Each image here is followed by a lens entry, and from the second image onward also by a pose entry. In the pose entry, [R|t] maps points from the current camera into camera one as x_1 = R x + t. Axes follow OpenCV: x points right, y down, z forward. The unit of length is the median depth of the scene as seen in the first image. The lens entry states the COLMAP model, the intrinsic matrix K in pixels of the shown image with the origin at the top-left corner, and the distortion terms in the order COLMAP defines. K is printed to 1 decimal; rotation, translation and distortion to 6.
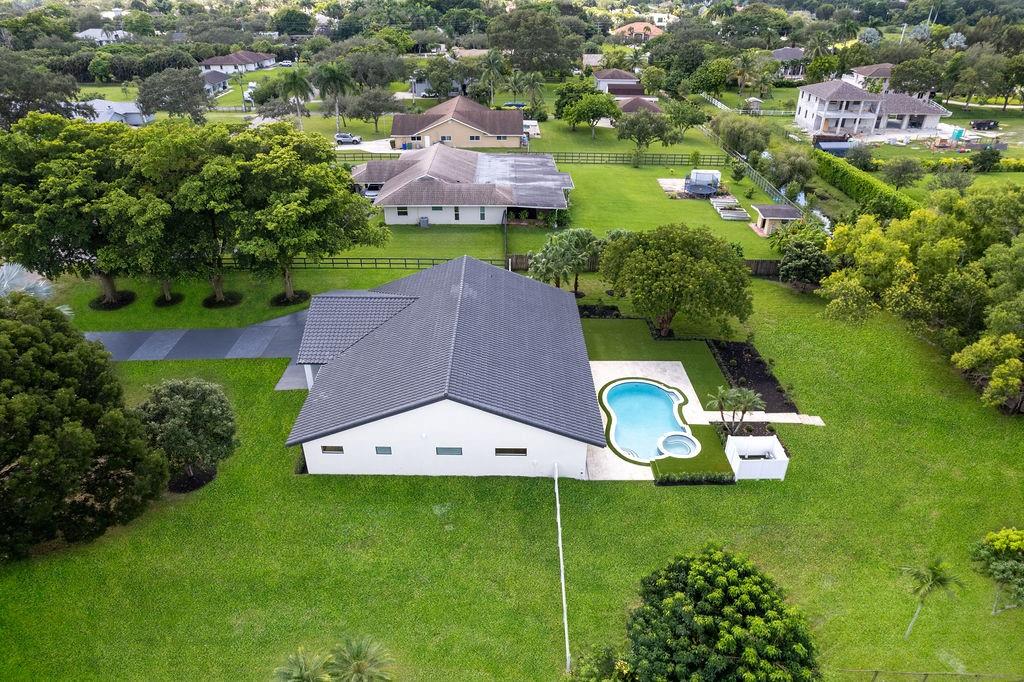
lens RADIAL K [[653.8, 0, 516.2], [0, 653.8, 343.8], [0, 0, 1]] dist [-0.084722, 0.073436]
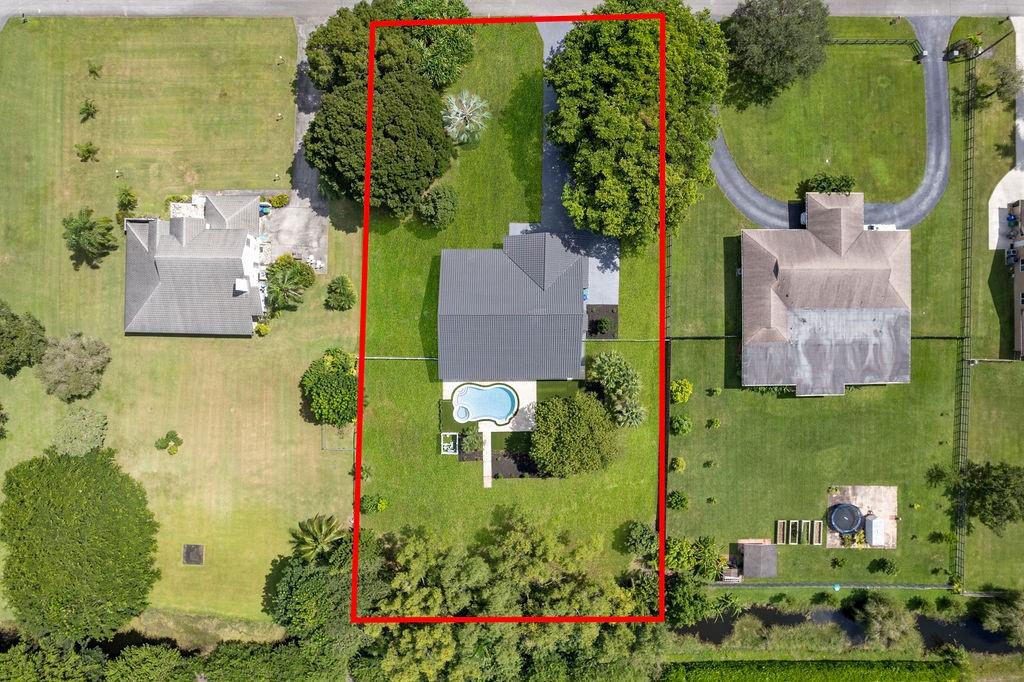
lens RADIAL K [[653.8, 0, 516.2], [0, 653.8, 343.8], [0, 0, 1]] dist [-0.084722, 0.073436]
pose [[-0.008227, 0.999958, -0.003963, 0.006398], [-0.510757, -0.000795, 0.859725, -1.042116], [0.859686, 0.009098, 0.510742, -0.012586]]
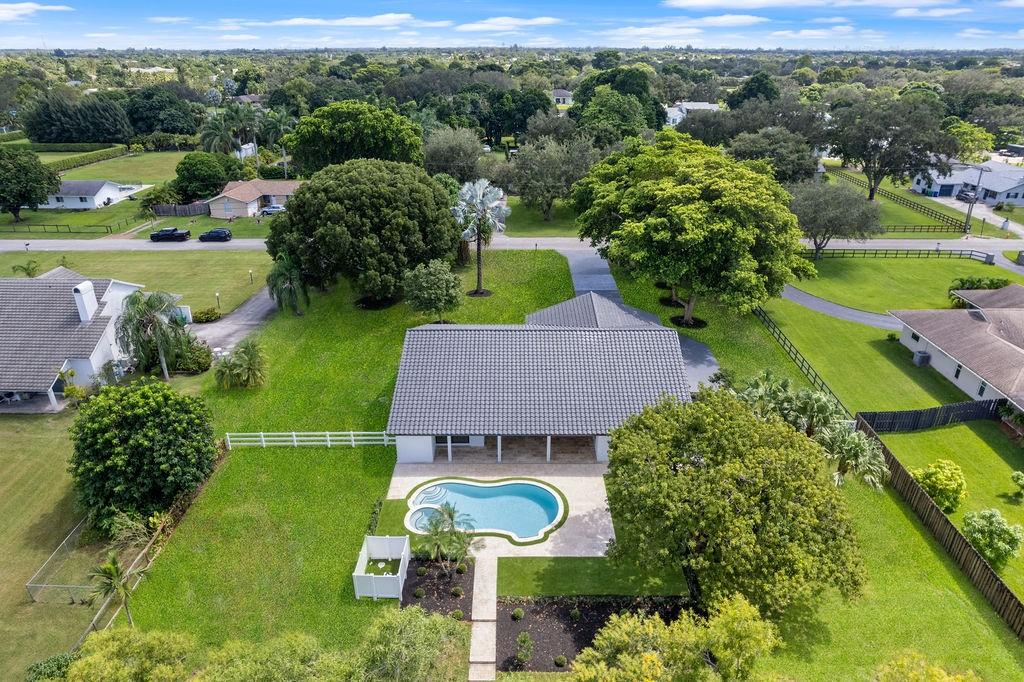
lens RADIAL K [[653.8, 0, 516.2], [0, 653.8, 343.8], [0, 0, 1]] dist [-0.084722, 0.073436]
pose [[-0.011829, 0.415193, -0.909656, 0.531627], [-0.496061, 0.787444, 0.365863, -0.237746], [0.868207, 0.455573, 0.196647, 0.437566]]
